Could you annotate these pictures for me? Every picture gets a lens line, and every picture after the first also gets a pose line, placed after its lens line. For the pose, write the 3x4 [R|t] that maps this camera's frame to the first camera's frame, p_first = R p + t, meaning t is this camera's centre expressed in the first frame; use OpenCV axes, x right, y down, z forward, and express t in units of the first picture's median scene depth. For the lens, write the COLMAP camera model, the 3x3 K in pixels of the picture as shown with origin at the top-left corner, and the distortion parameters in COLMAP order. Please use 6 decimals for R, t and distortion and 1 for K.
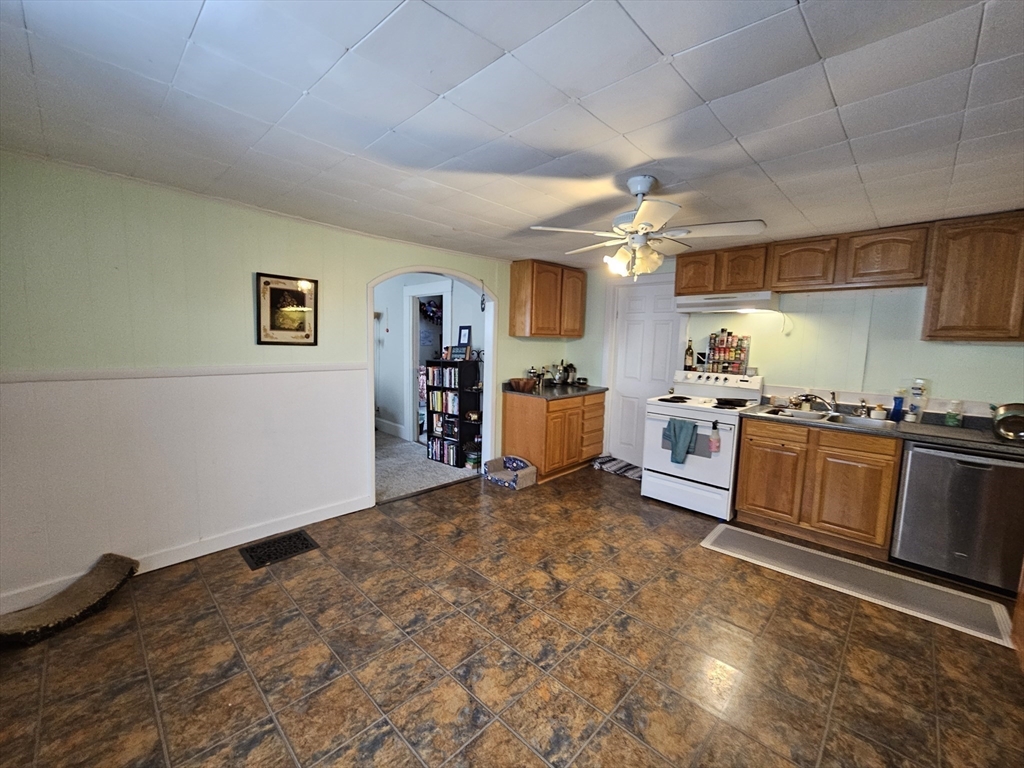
lens RADIAL K [[417.2, 0, 505.0], [0, 417.2, 375.6], [0, 0, 1]] dist [-0.006093, 0.000679]
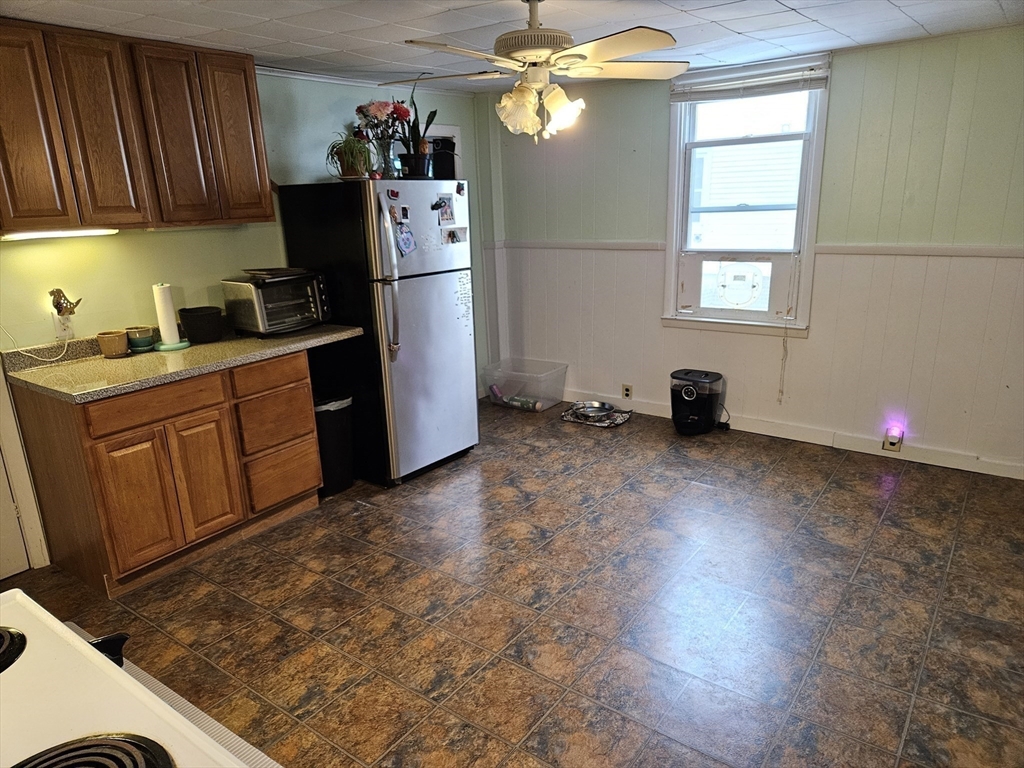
lens RADIAL K [[685.8, 0, 508.0], [0, 685.8, 389.9], [0, 0, 1]] dist [0.038175, -0.005621]
pose [[-0.989411, 0.052909, -0.135151, 0.368584], [0.000162, 0.931591, 0.363509, -0.185687], [0.145138, 0.359638, -0.921735, 1.525938]]
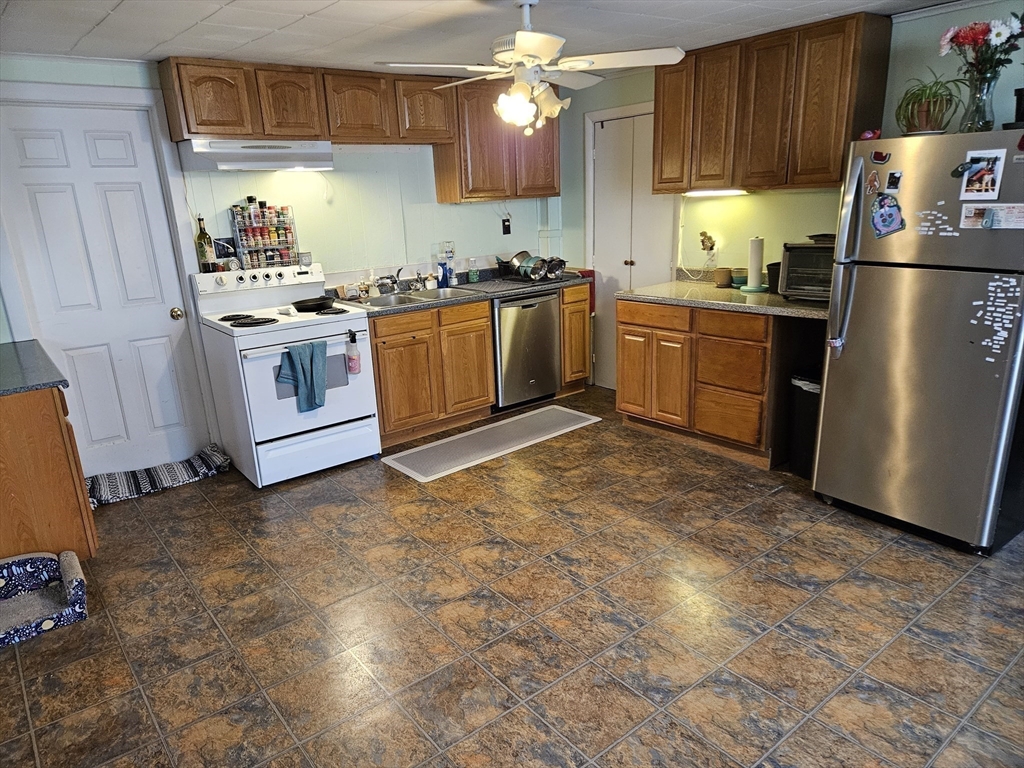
lens RADIAL K [[685.8, 0, 507.7], [0, 685.8, 394.1], [0, 0, 1]] dist [0.038175, -0.005621]
pose [[0.117166, -0.300225, 0.946645, -0.700455], [0.136228, 0.949059, 0.284129, -0.098126], [-0.983725, 0.095669, 0.152096, 0.647091]]
